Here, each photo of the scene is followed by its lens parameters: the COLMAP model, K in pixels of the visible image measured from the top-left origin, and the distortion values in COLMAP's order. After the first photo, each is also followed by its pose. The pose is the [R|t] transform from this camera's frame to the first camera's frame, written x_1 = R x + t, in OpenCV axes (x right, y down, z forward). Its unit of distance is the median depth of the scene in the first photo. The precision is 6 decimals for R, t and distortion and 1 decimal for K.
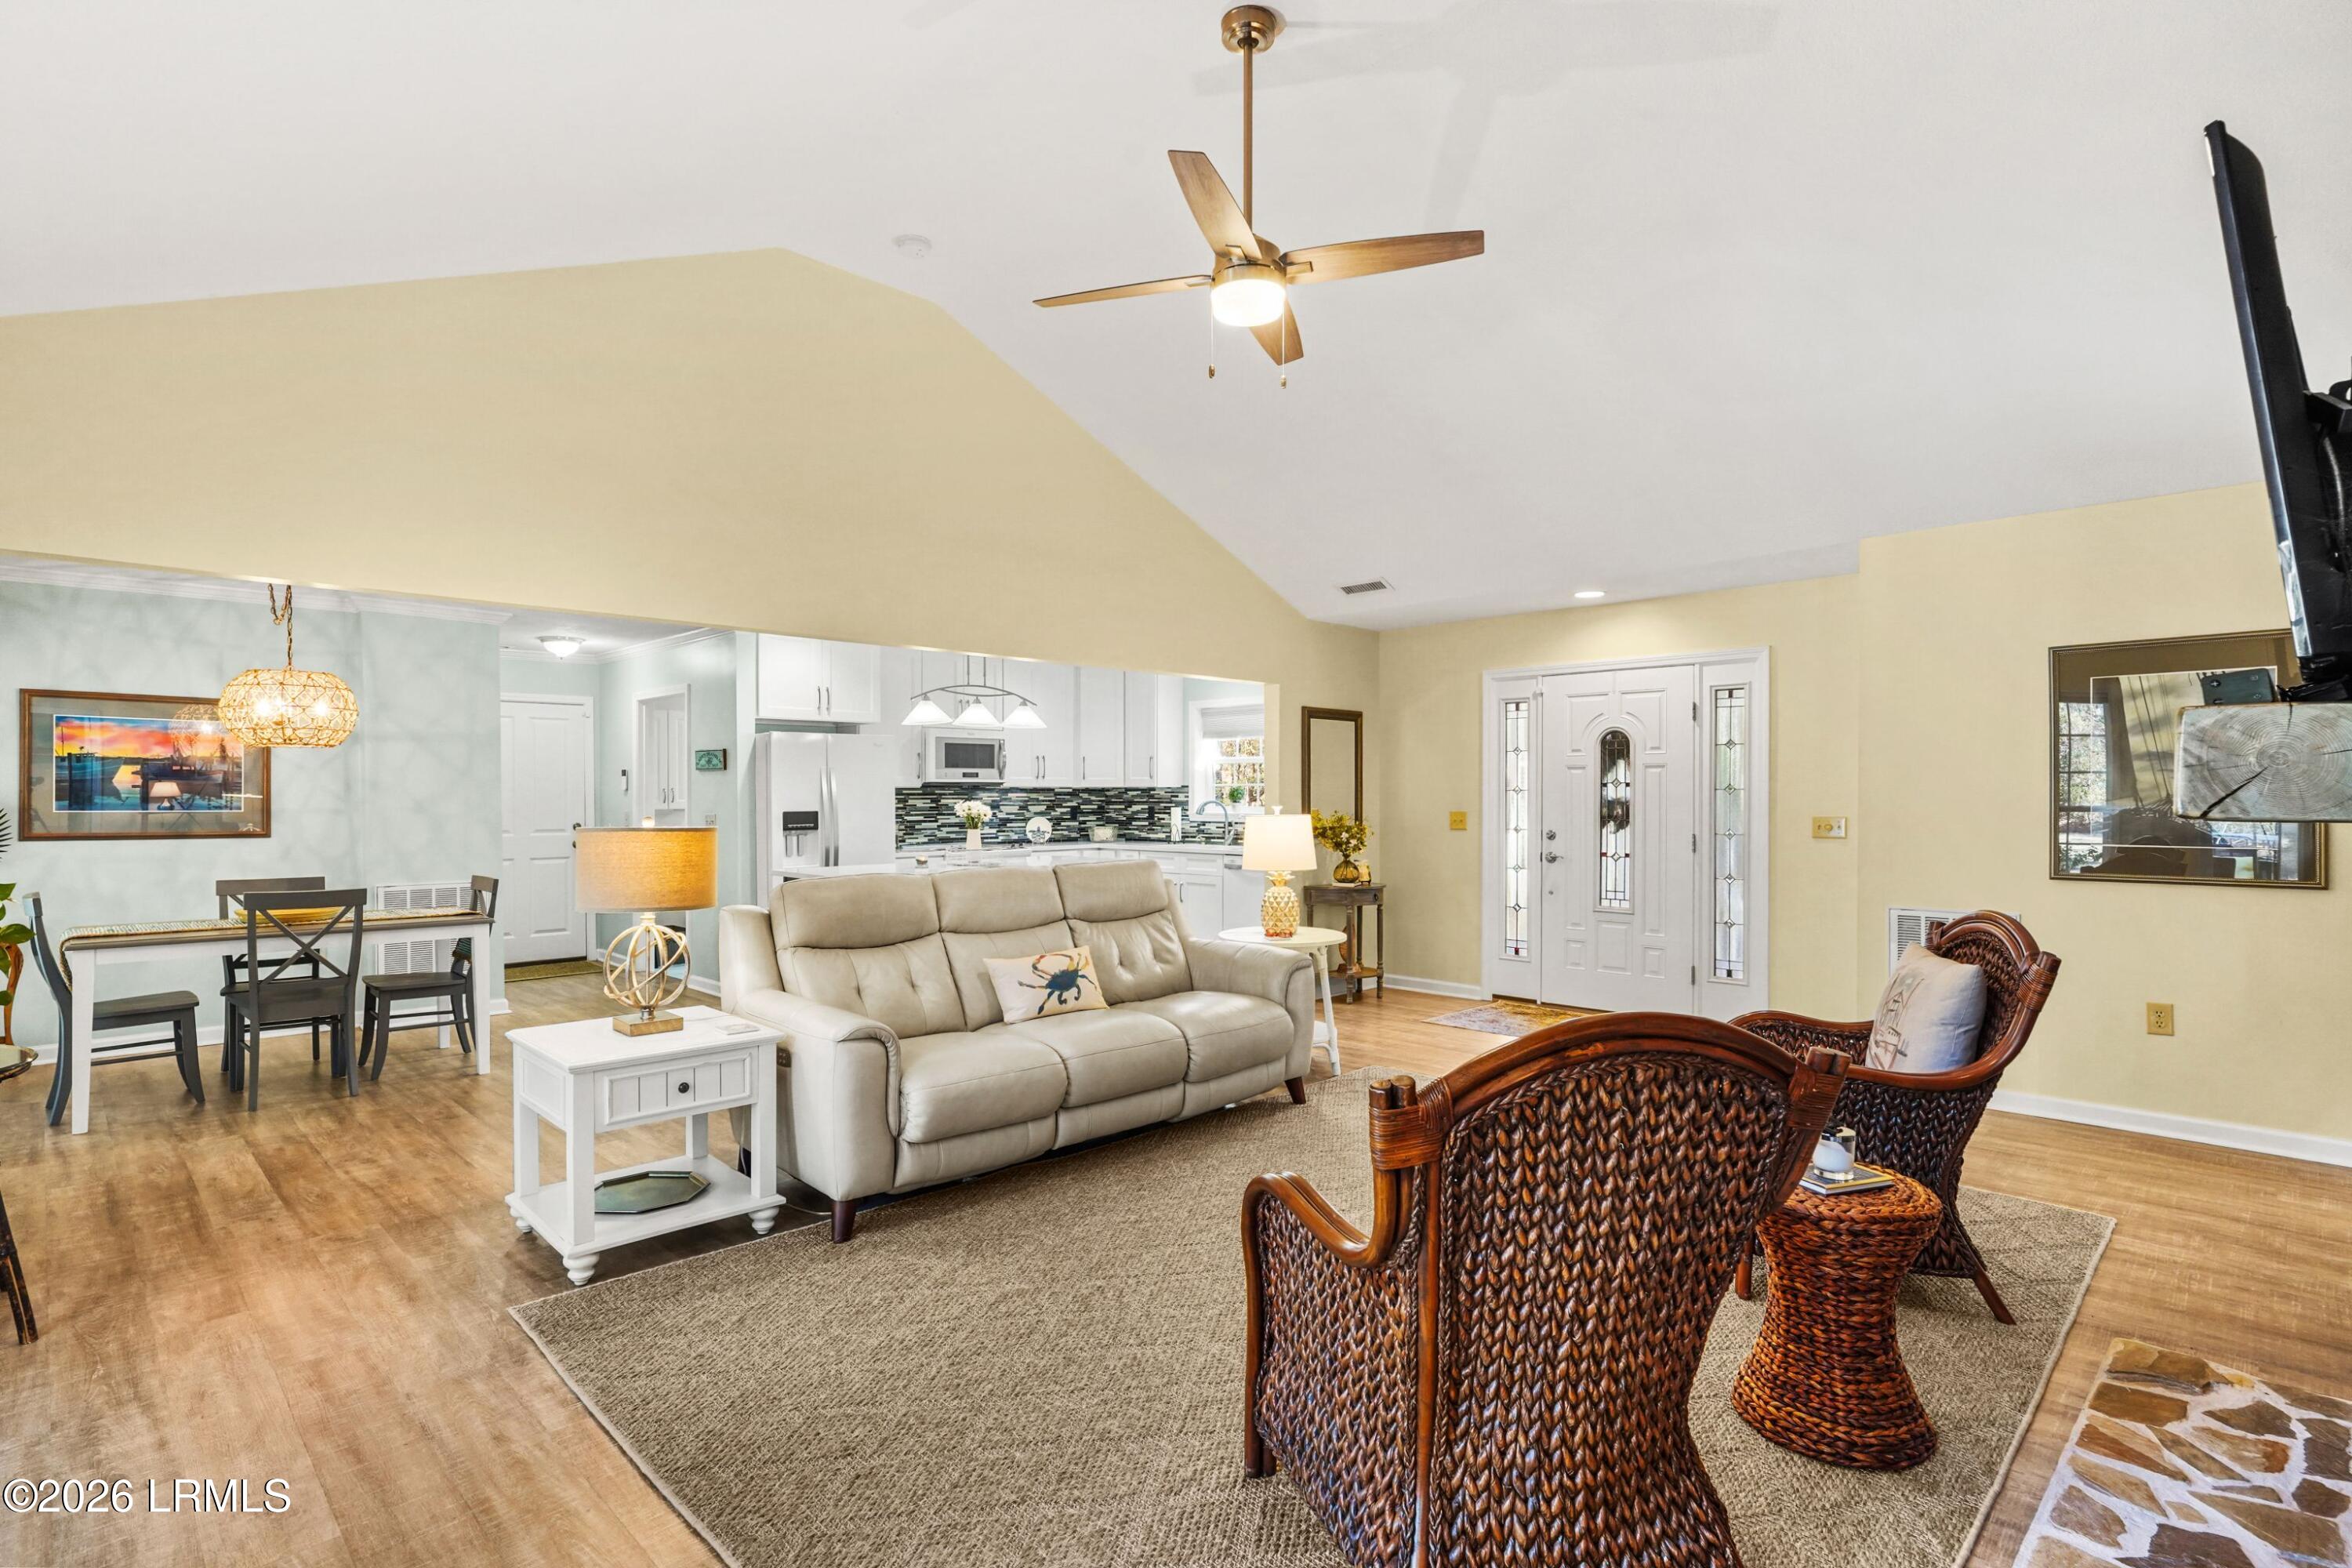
lens RADIAL K [[1105.5, 0, 1190.1], [0, 1105.5, 797.2], [0, 0, 1]] dist [-0.007494, -0.000783]
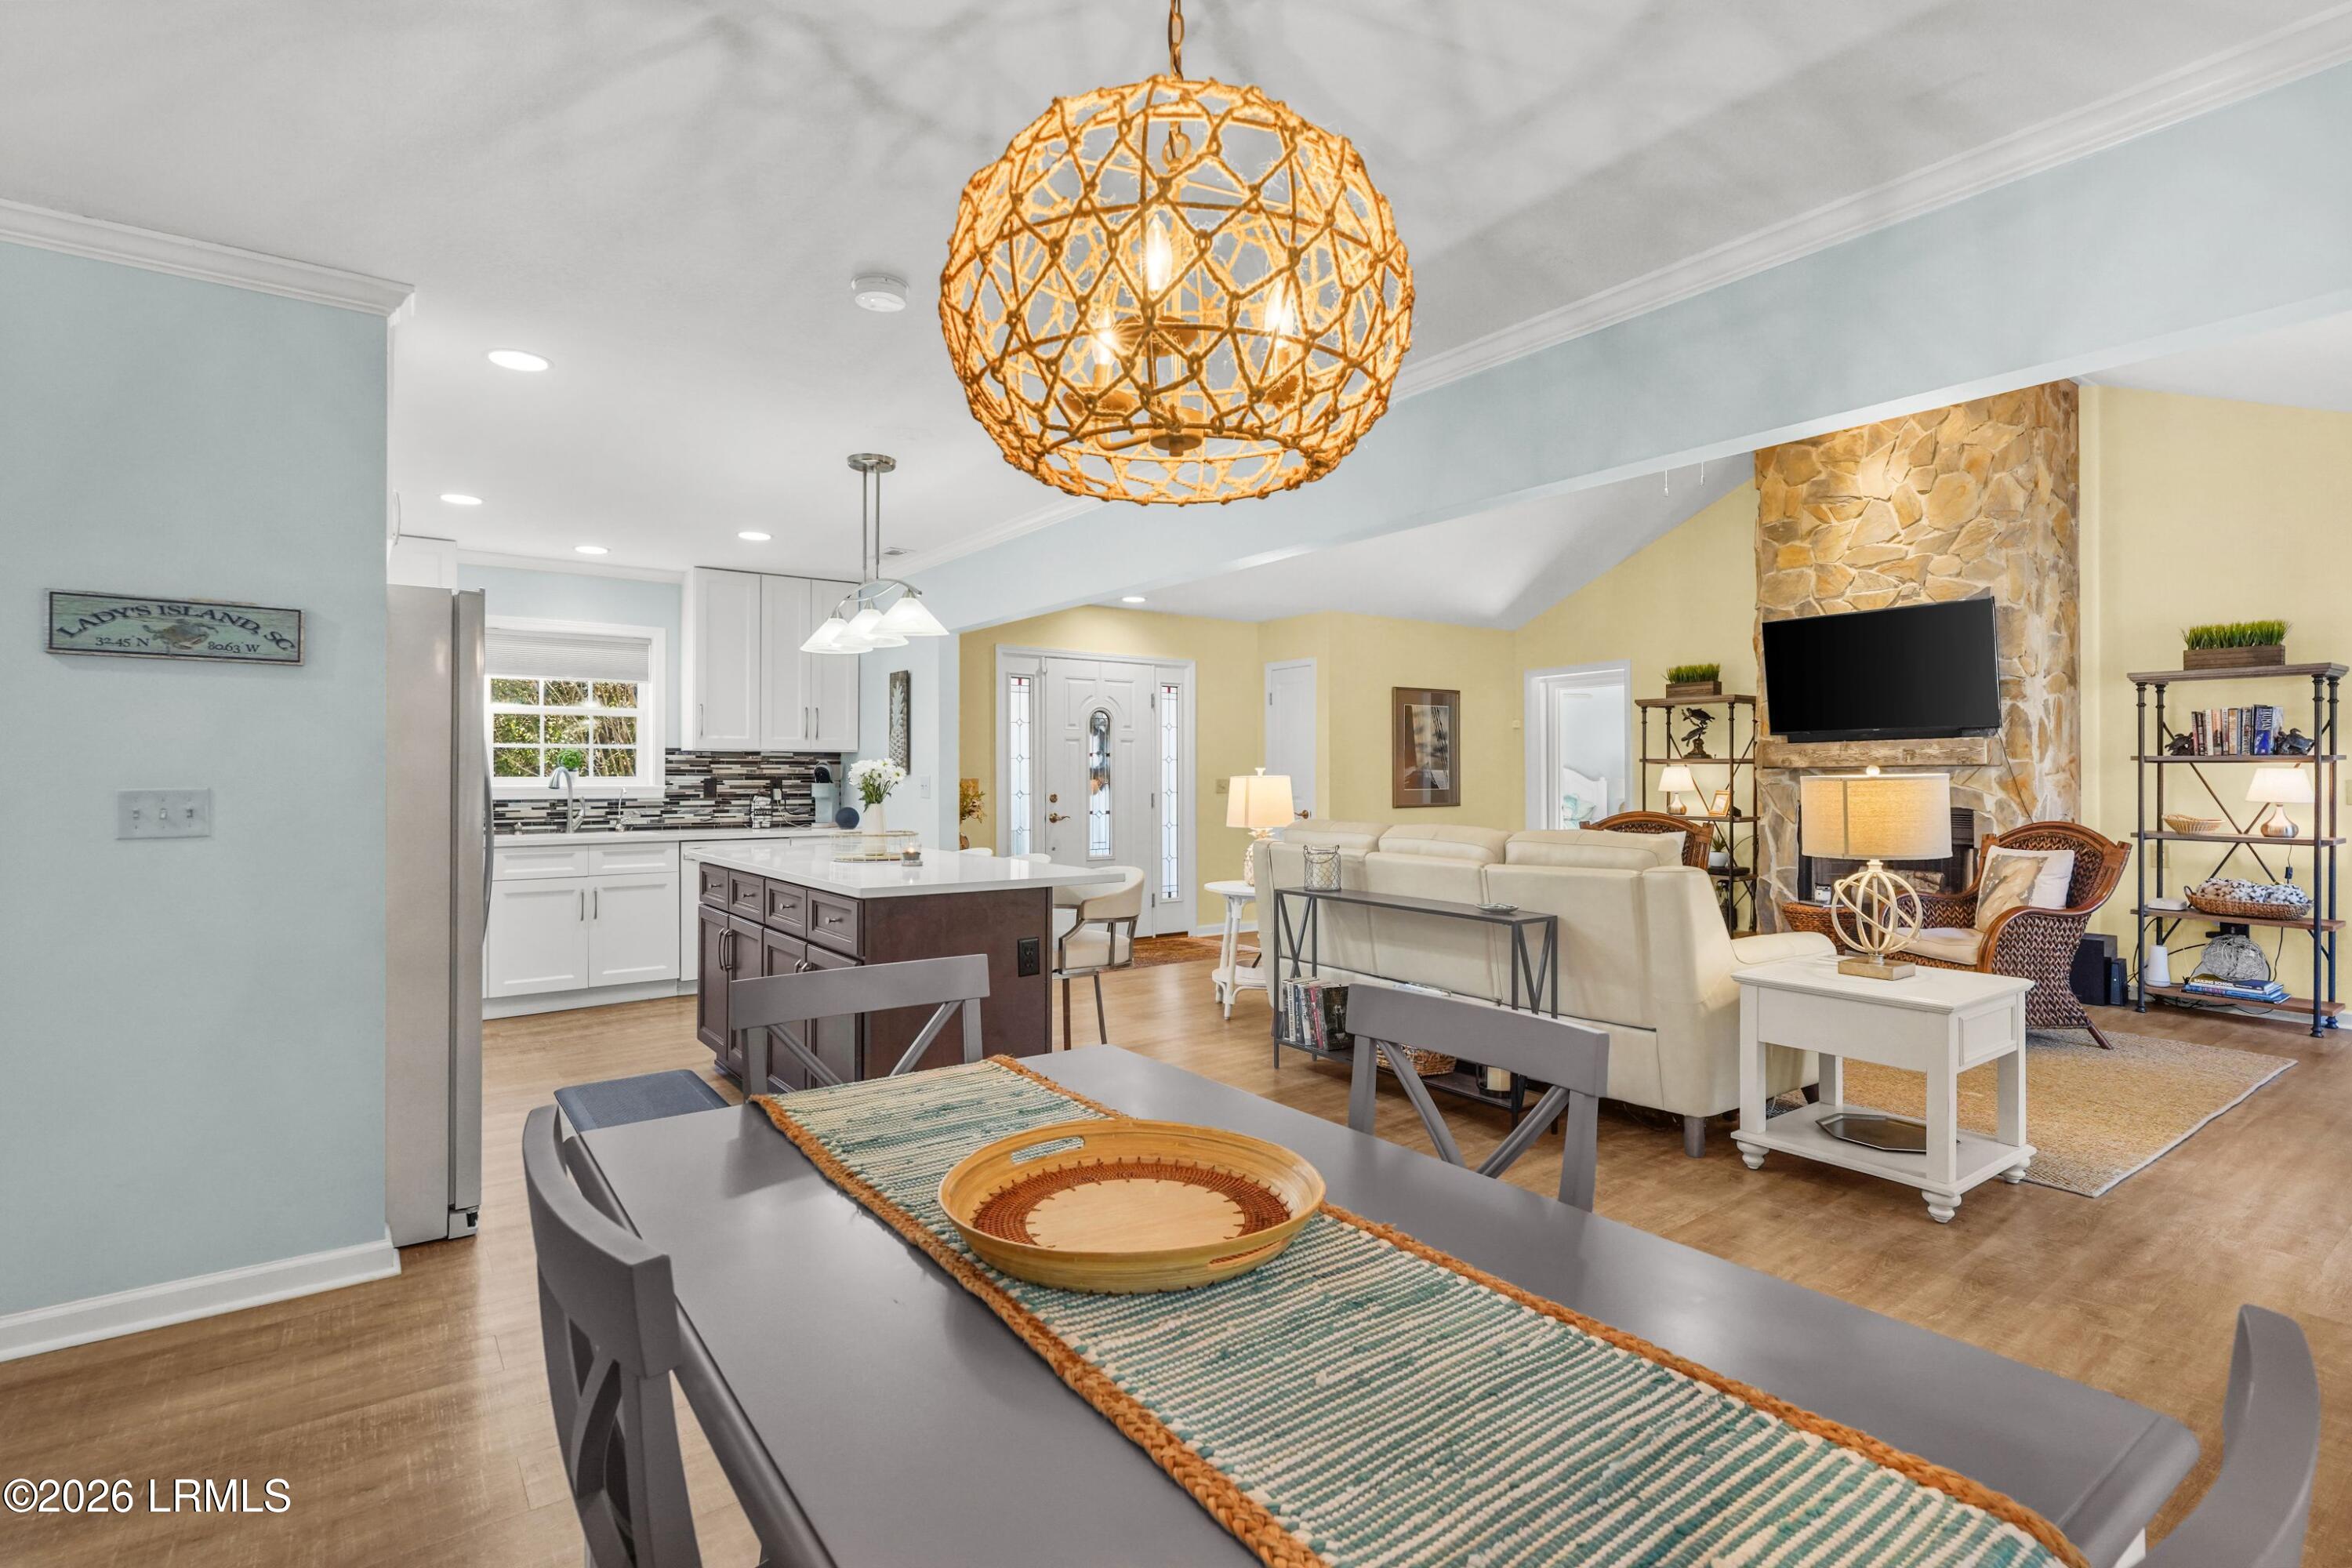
lens RADIAL K [[1105.5, 0, 1107.5], [0, 1105.5, 774.0], [0, 0, 1]] dist [-0.007494, -0.000783]
pose [[0.198412, -0.000220, 0.980119, -0.603517], [0.001693, 0.999999, -0.000118, 0.007826], [-0.980117, 0.001683, 0.198413, 0.553422]]
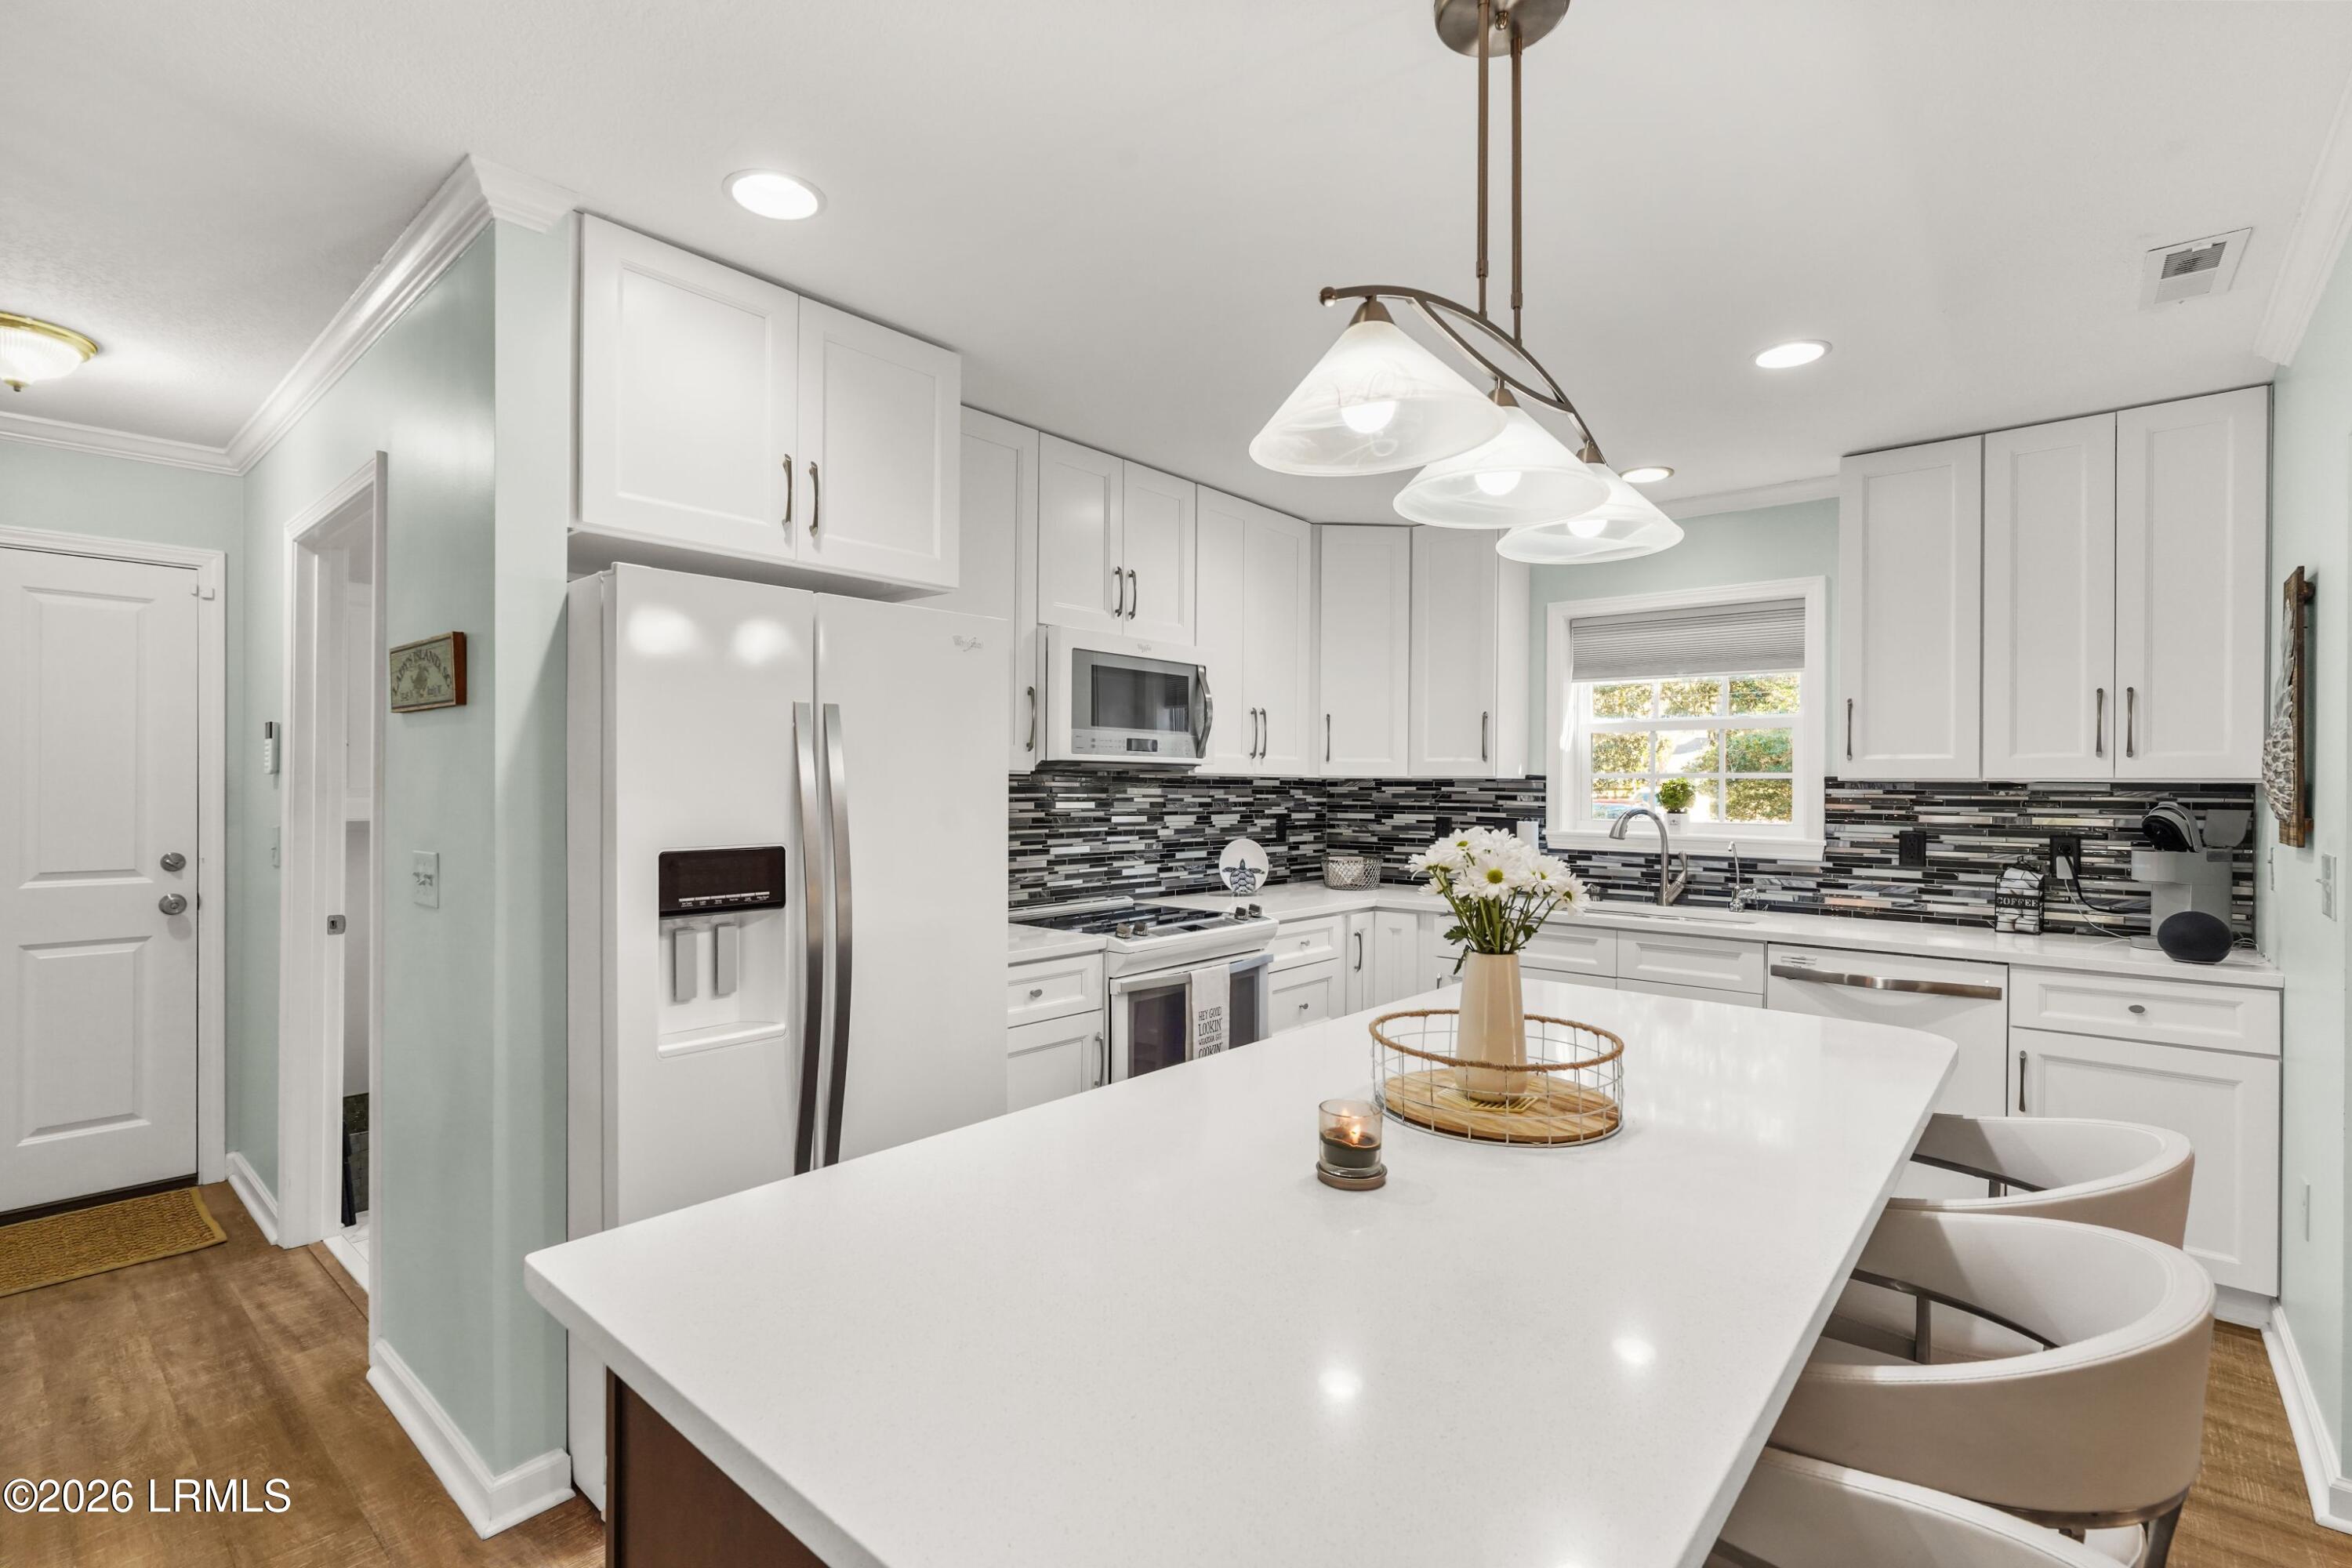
lens RADIAL K [[1076.6, 0, 1181.5], [0, 1076.6, 786.2], [0, 0, 1]] dist [-0.010053, 0.001089]
pose [[0.998056, 0.009273, 0.061629, -0.205246], [-0.009081, 0.999953, -0.003403, -0.003166], [-0.061658, 0.002837, 0.998093, 0.582513]]
